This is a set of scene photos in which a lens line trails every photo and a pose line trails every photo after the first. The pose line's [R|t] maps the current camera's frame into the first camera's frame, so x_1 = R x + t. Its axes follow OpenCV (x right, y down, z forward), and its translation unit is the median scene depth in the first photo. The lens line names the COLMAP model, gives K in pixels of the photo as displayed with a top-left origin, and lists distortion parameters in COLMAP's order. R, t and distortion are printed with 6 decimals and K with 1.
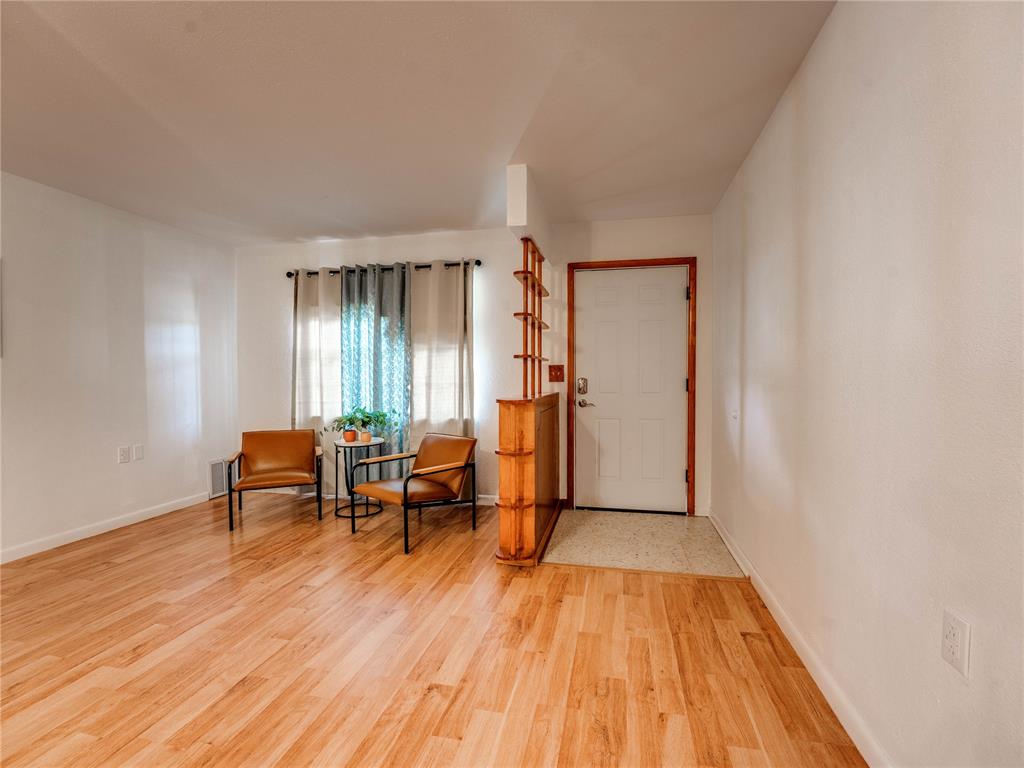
lens RADIAL K [[466.3, 0, 512.6], [0, 466.3, 395.5], [0, 0, 1]] dist [-0.024418, 0.000409]
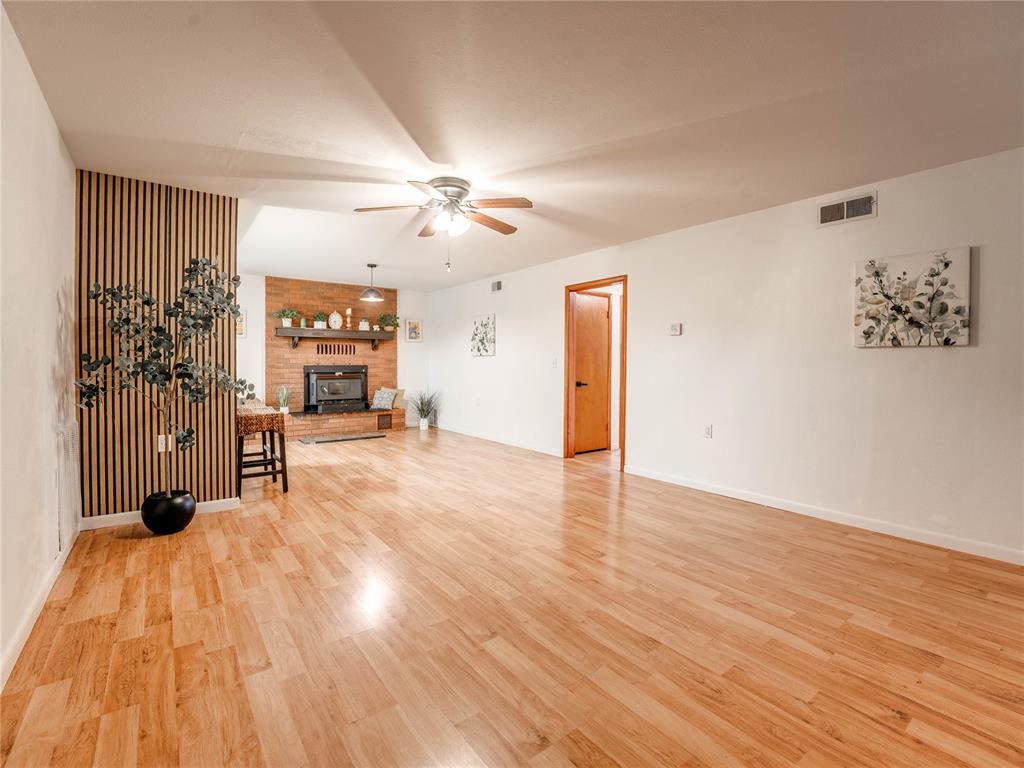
lens RADIAL K [[447.4, 0, 479.9], [0, 447.4, 380.5], [0, 0, 1]] dist [-0.049555, 0.000323]
pose [[-0.671191, 0.030101, -0.740673, 0.365641], [-0.043271, 0.995881, 0.079684, -0.046326], [0.740020, 0.085533, -0.667124, 1.124438]]
